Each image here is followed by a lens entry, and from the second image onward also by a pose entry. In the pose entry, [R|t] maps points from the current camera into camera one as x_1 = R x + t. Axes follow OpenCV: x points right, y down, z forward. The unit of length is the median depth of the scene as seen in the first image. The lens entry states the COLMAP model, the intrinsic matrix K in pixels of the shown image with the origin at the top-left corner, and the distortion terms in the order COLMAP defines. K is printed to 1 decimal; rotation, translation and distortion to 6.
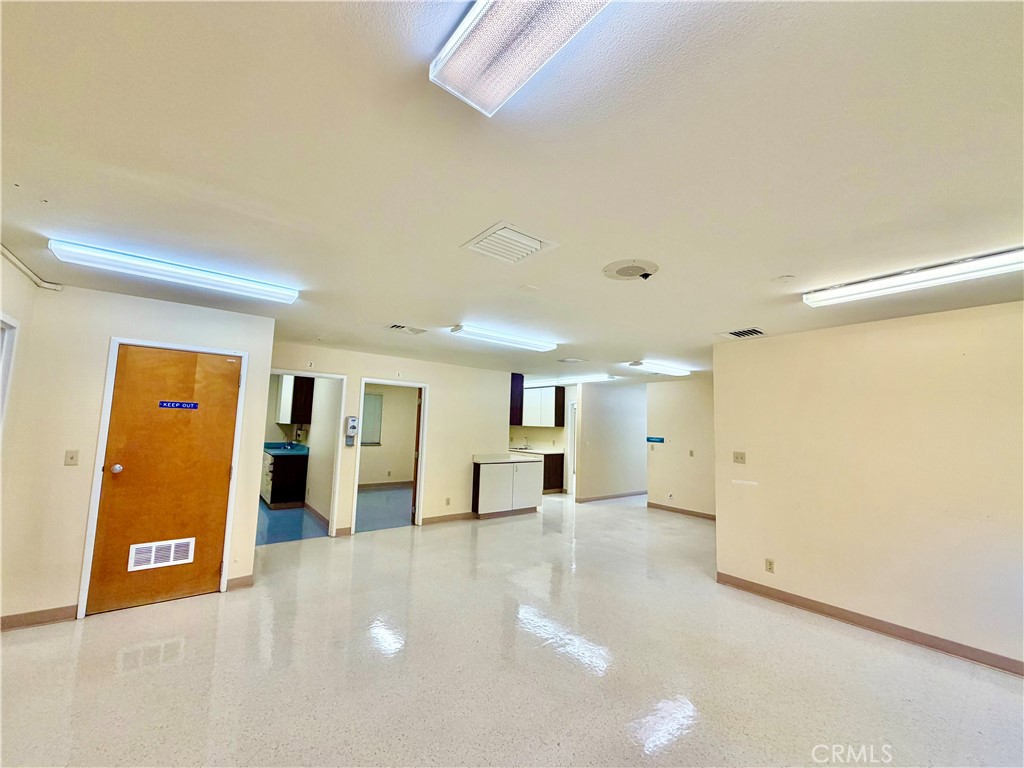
lens RADIAL K [[408.5, 0, 512.0], [0, 408.5, 384.0], [0, 0, 1]] dist [0.000508, 0.000461]
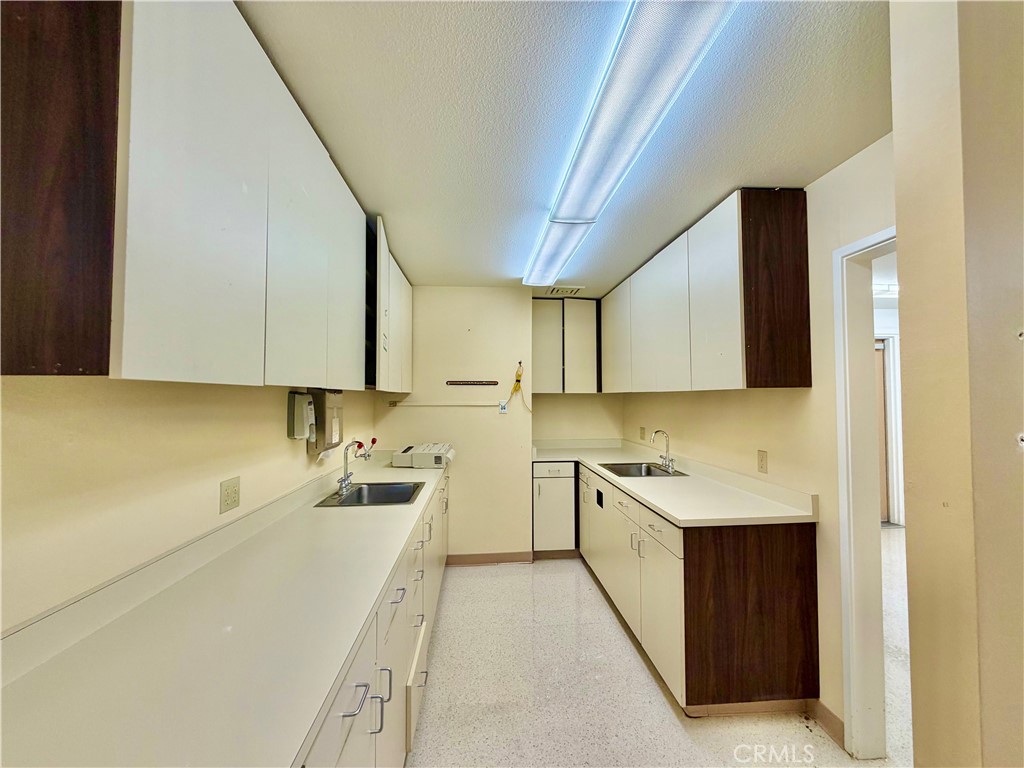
lens RADIAL K [[408.5, 0, 512.0], [0, 408.5, 384.0], [0, 0, 1]] dist [0.000508, 0.000461]
pose [[0.823360, -0.050596, -0.565260, 0.123606], [0.081880, 0.996188, 0.030099, 0.087133], [0.561582, -0.071065, 0.824364, 0.774708]]
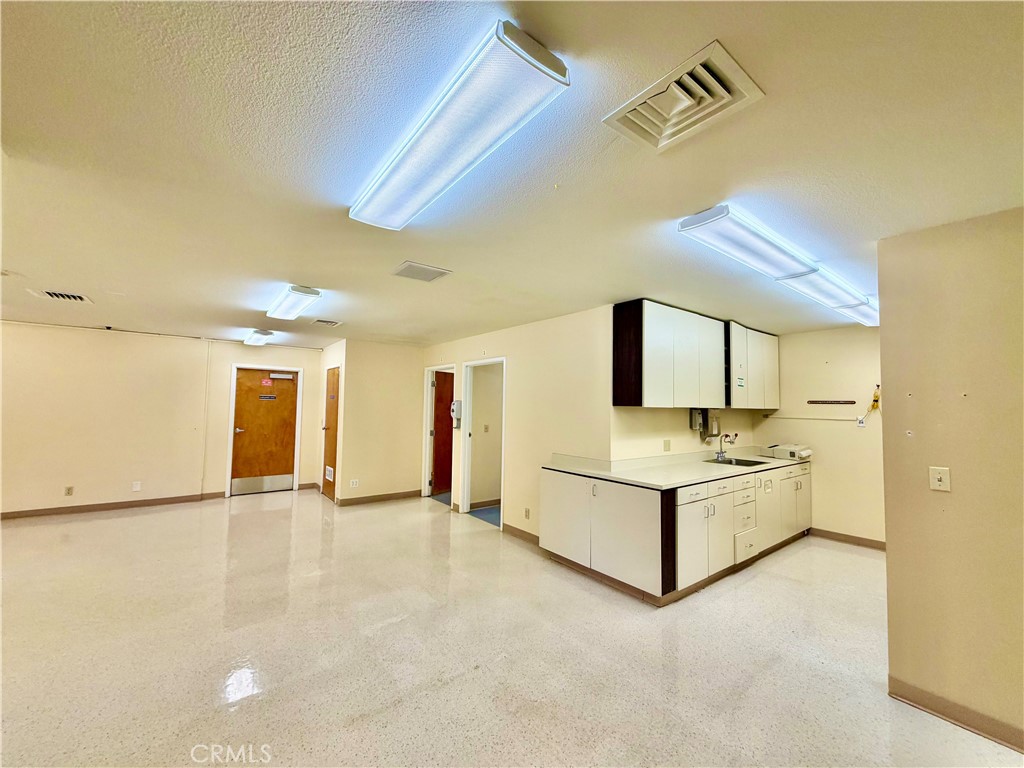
lens RADIAL K [[408.5, 0, 512.0], [0, 408.5, 384.0], [0, 0, 1]] dist [0.000508, 0.000461]
pose [[-0.020614, -0.085391, -0.996134, 0.388662], [0.079769, 0.993029, -0.086775, 0.084620], [0.996600, -0.081249, -0.013658, 0.685712]]
